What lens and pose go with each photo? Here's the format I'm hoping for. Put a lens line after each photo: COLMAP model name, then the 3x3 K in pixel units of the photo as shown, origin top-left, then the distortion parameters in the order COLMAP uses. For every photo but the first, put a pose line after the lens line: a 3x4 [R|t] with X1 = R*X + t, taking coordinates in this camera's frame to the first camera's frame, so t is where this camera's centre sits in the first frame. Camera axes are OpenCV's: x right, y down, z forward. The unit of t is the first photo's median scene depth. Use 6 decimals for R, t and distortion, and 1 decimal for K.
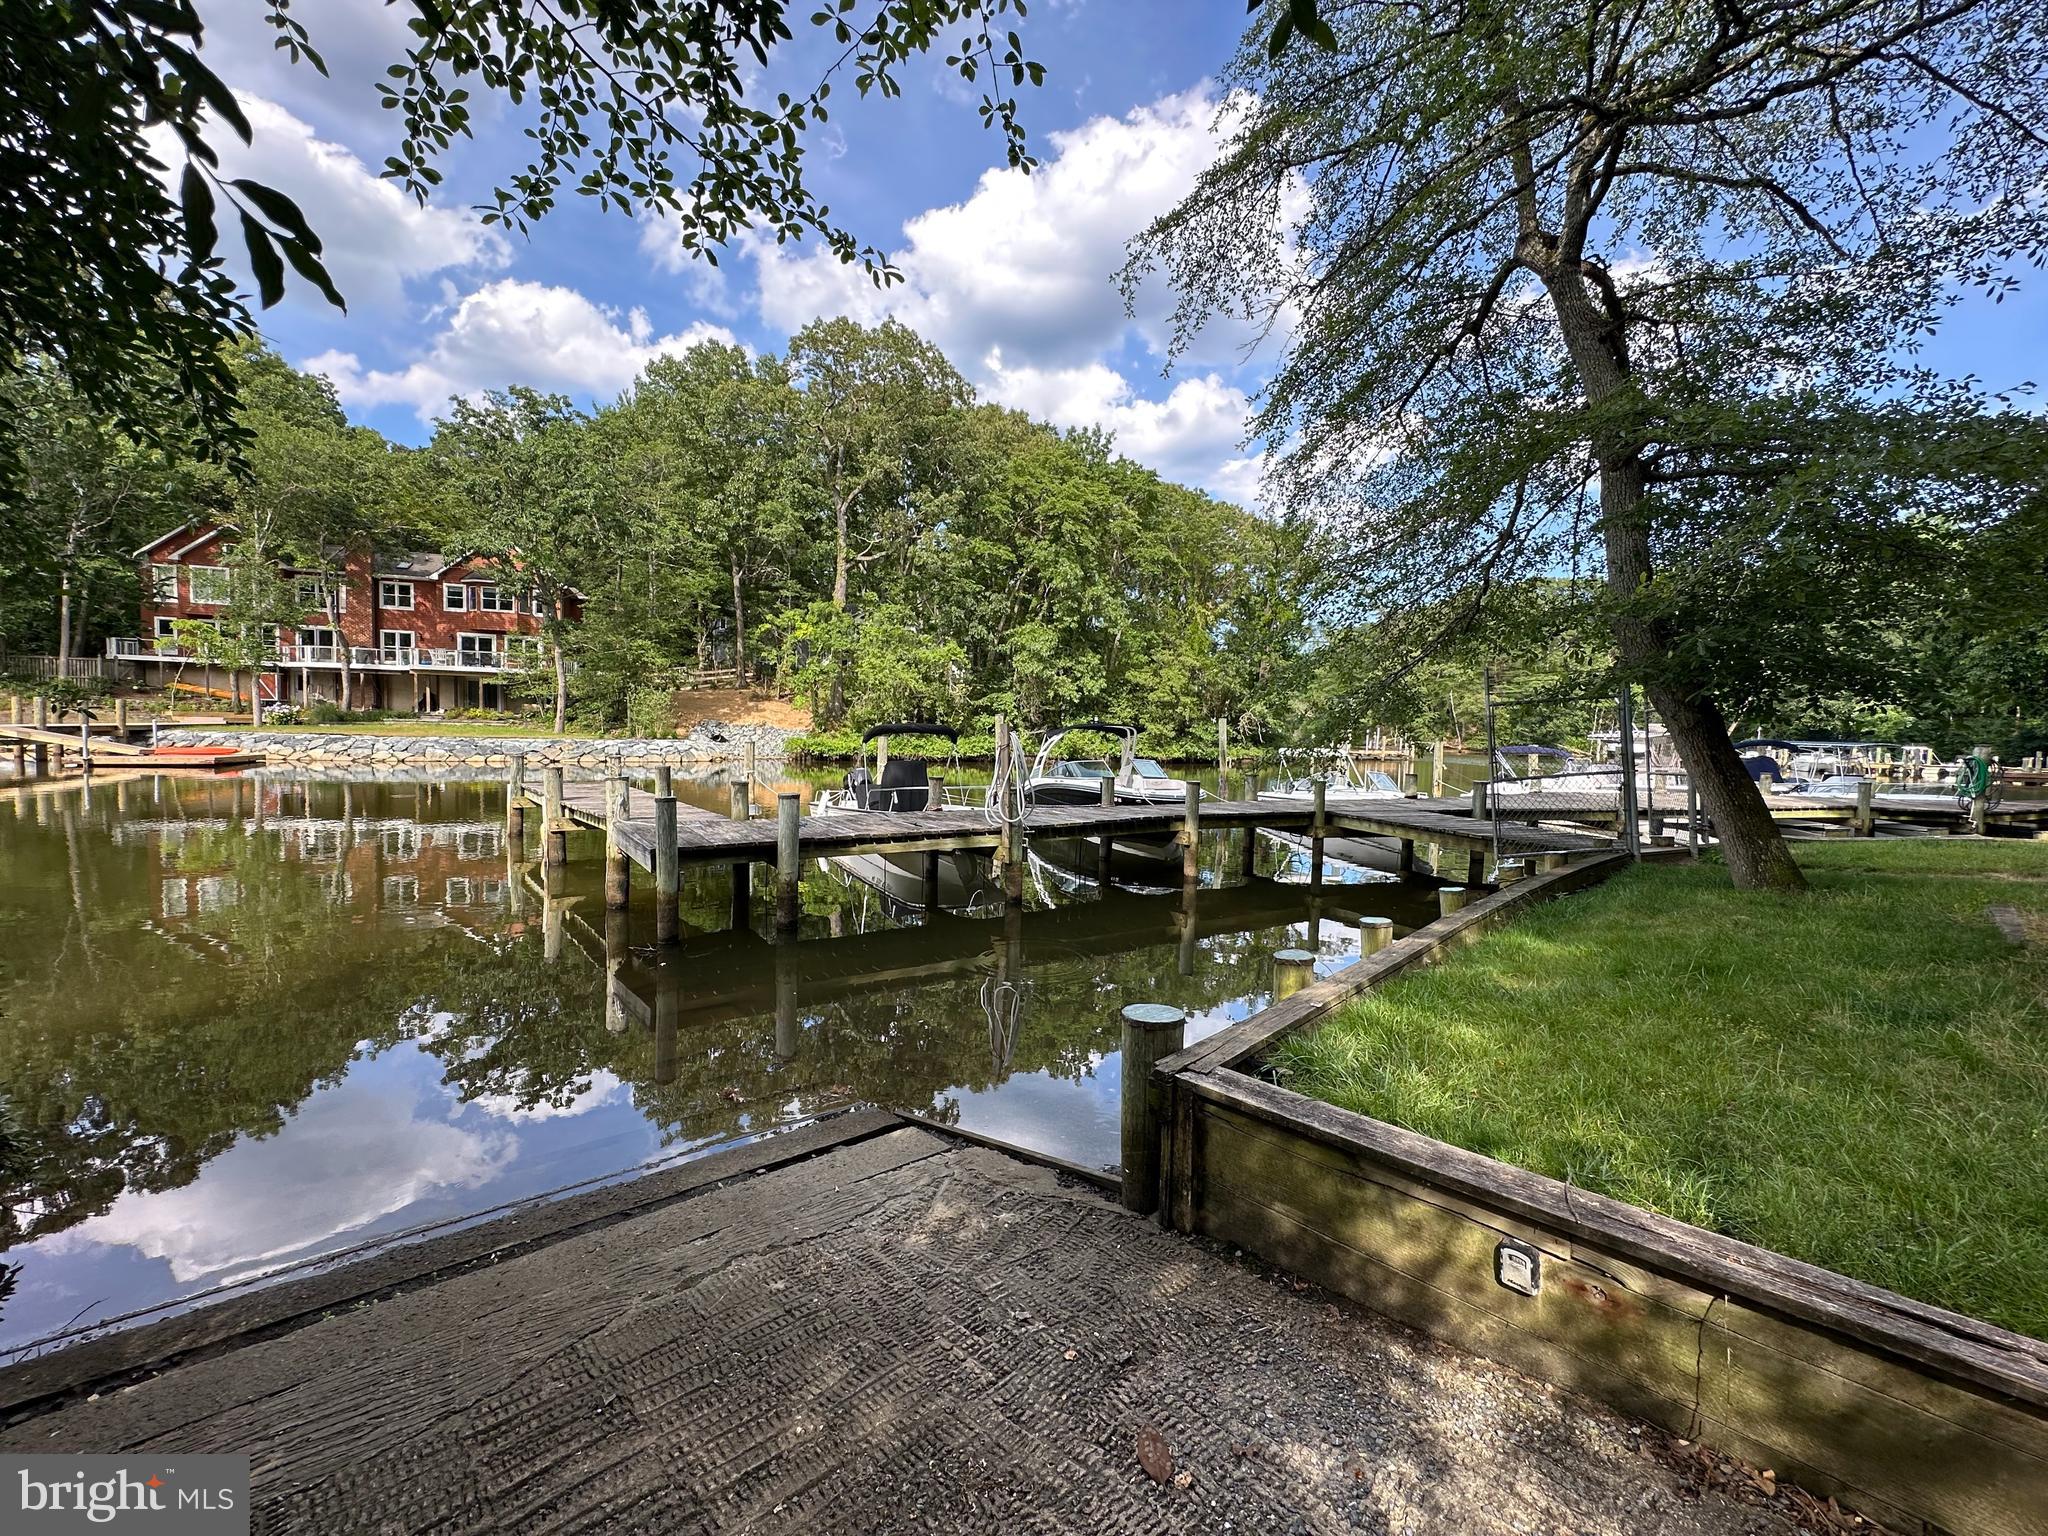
lens RADIAL K [[822.5, 0, 1024.6], [0, 822.5, 764.8], [0, 0, 1]] dist [-0.000019, 0.000188]
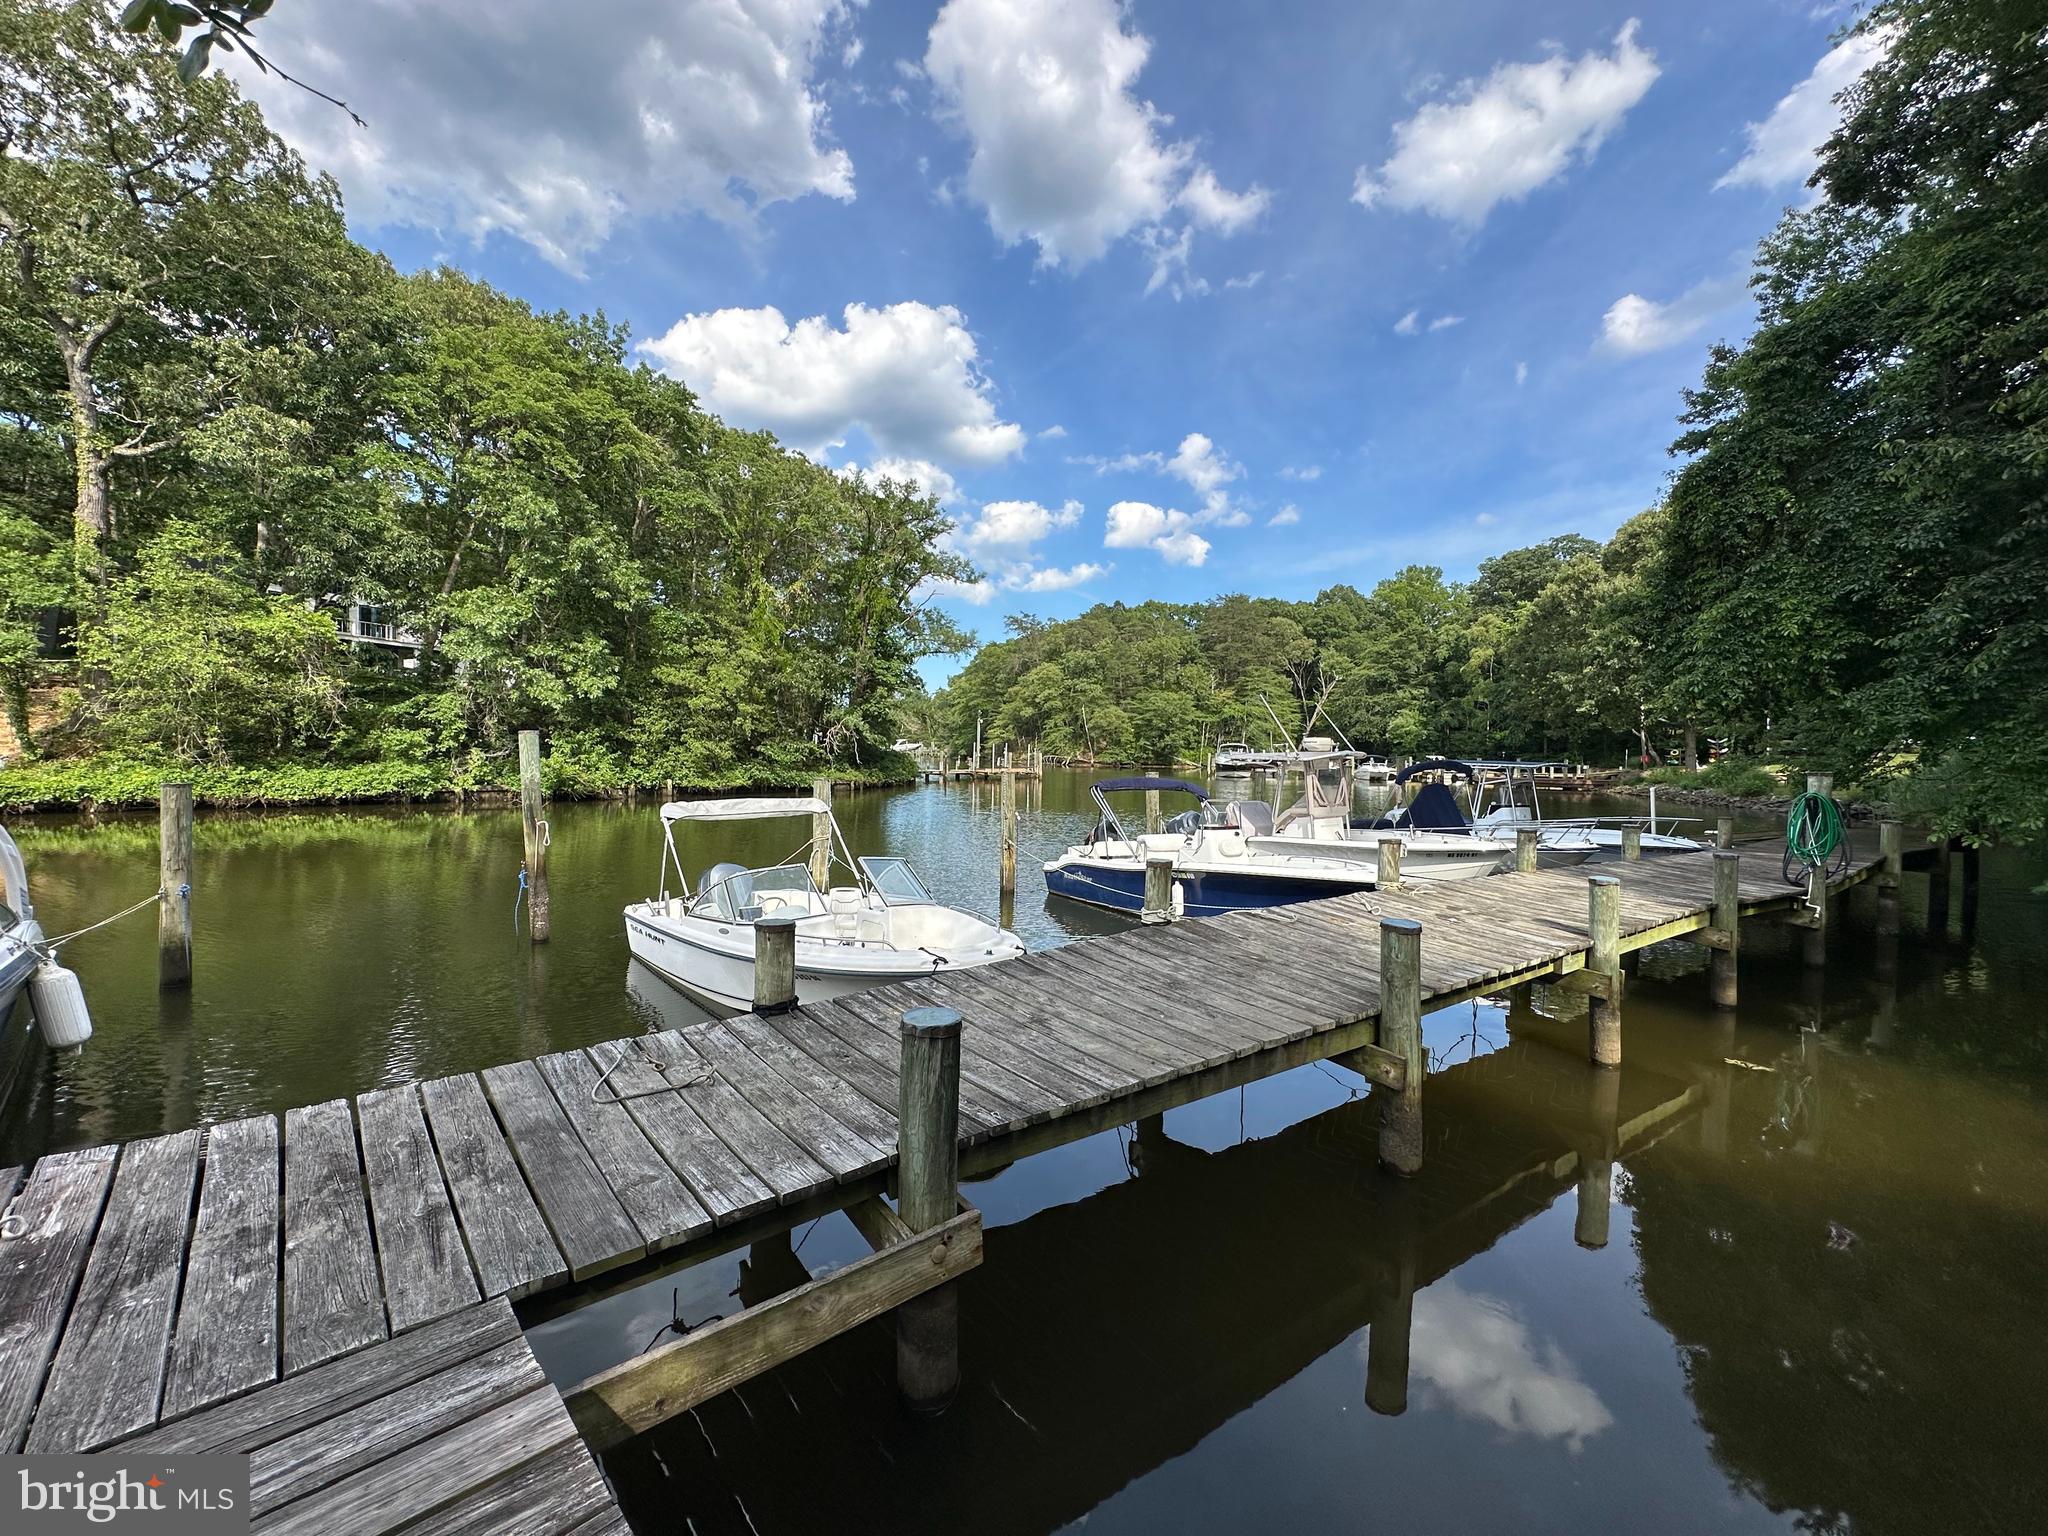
lens RADIAL K [[822.5, 0, 1024.6], [0, 822.5, 764.8], [0, 0, 1]] dist [-0.000019, 0.000188]
pose [[0.922094, -0.016961, 0.386595, 0.140403], [0.024049, 0.999620, -0.013504, -0.011927], [-0.386219, 0.021750, 0.922151, 0.225310]]
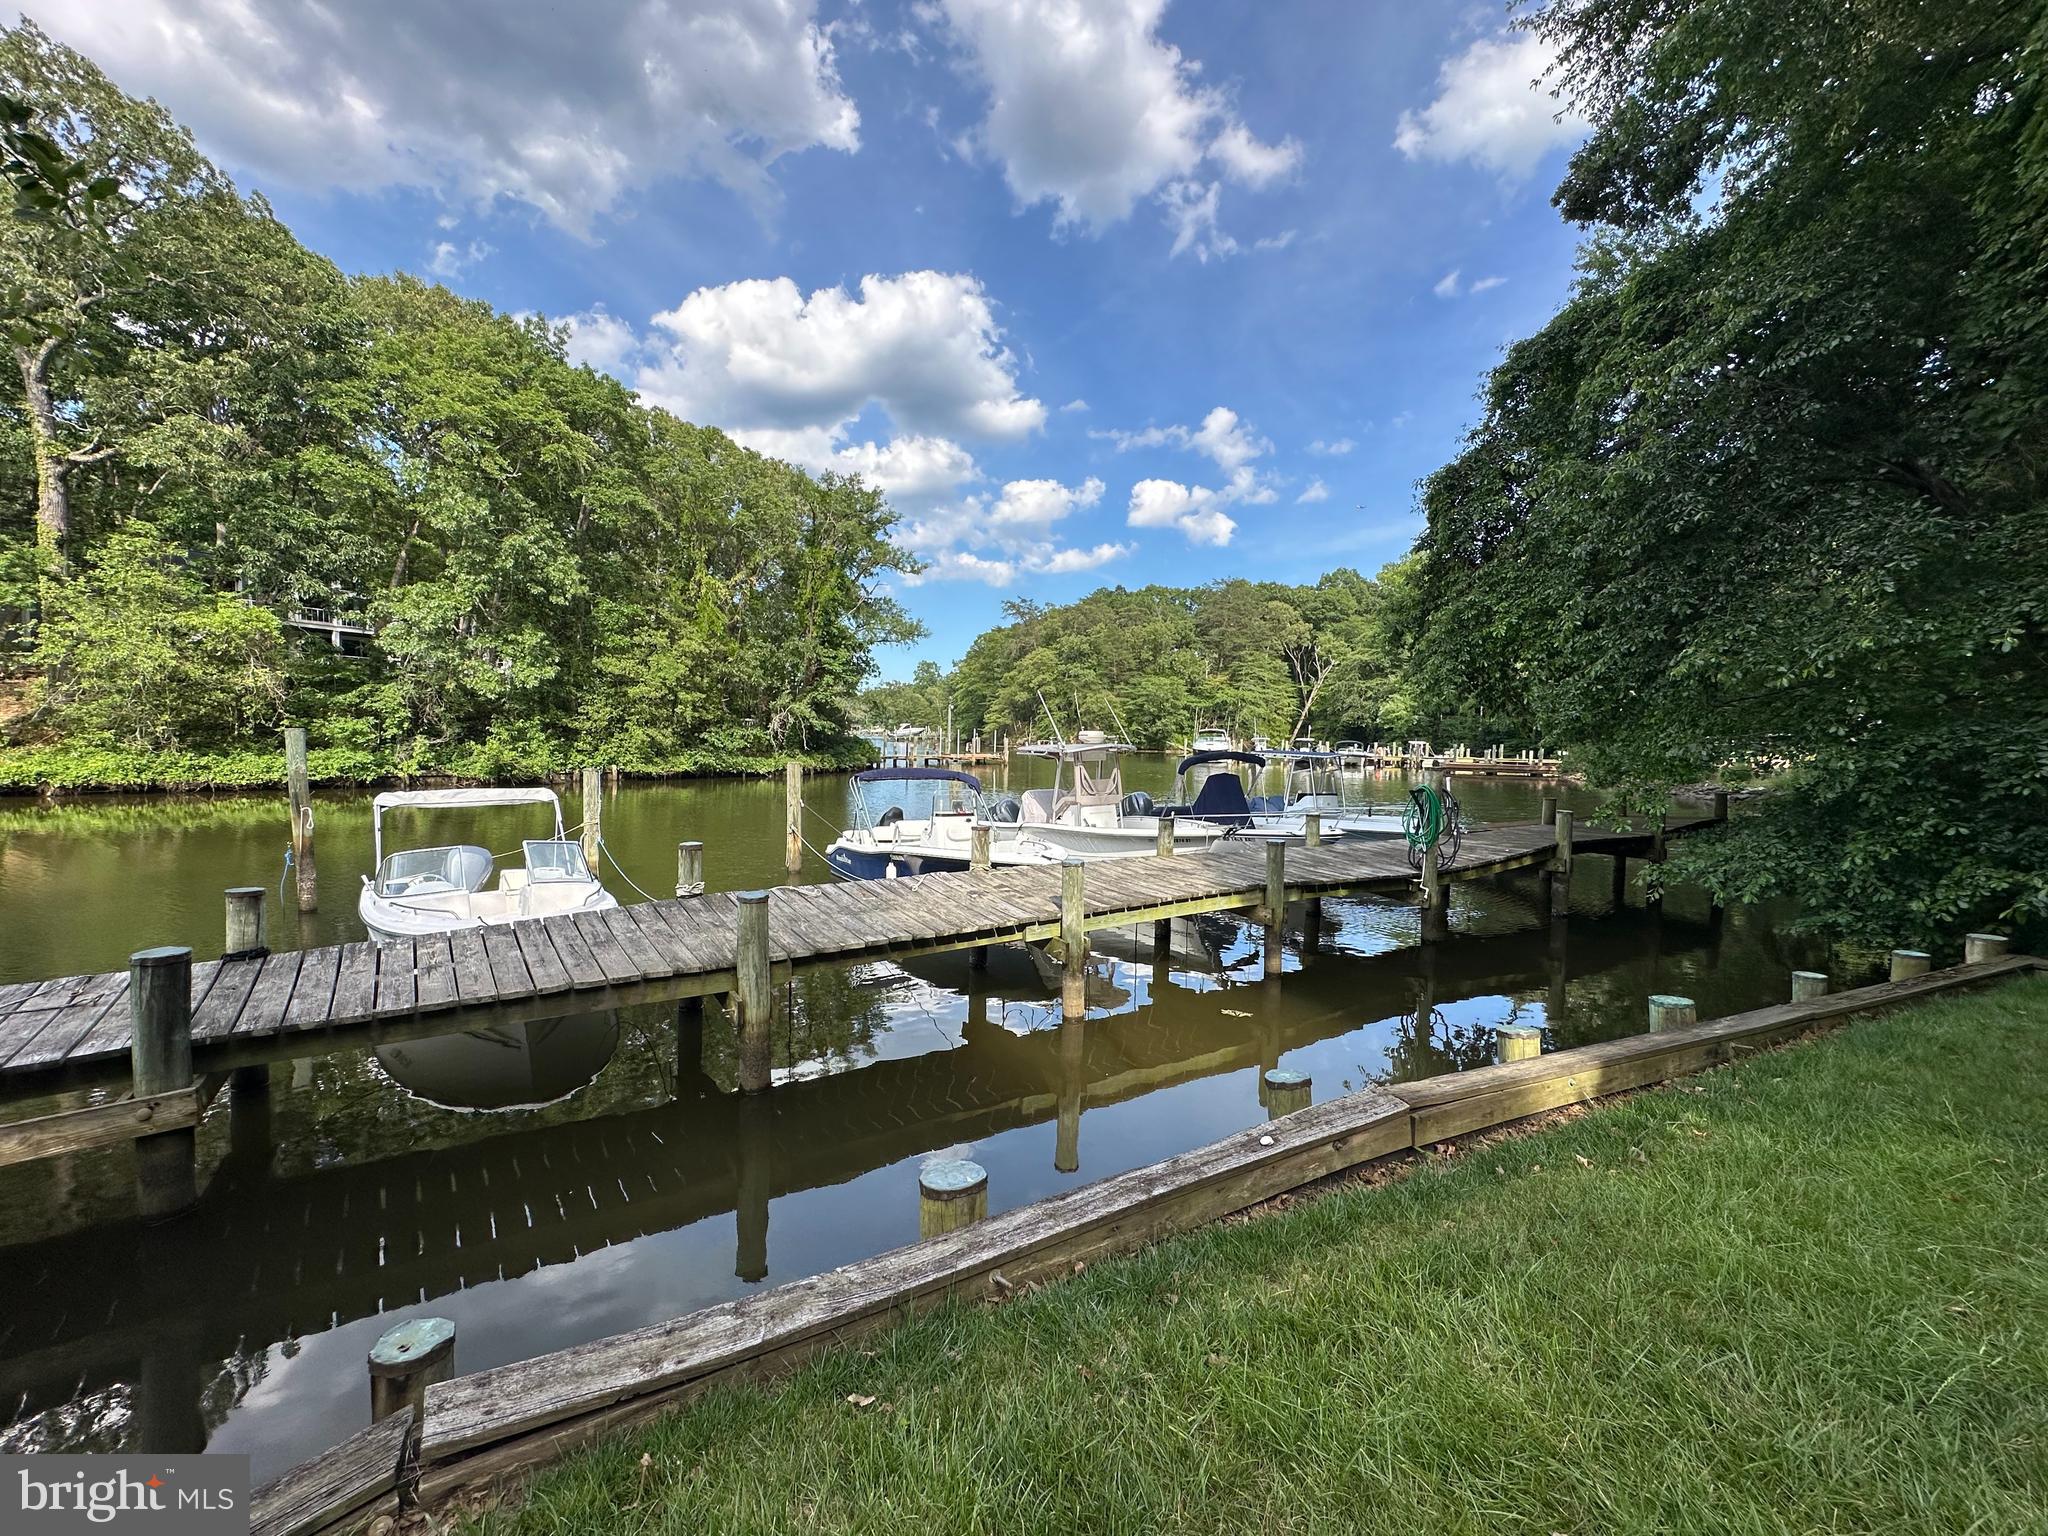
lens RADIAL K [[822.5, 0, 1024.6], [0, 822.5, 764.8], [0, 0, 1]] dist [-0.000019, 0.000188]
pose [[0.931980, -0.022978, 0.361782, 0.210750], [0.022434, 0.999732, 0.005702, -0.012335], [-0.361816, 0.002802, 0.932245, 0.171233]]
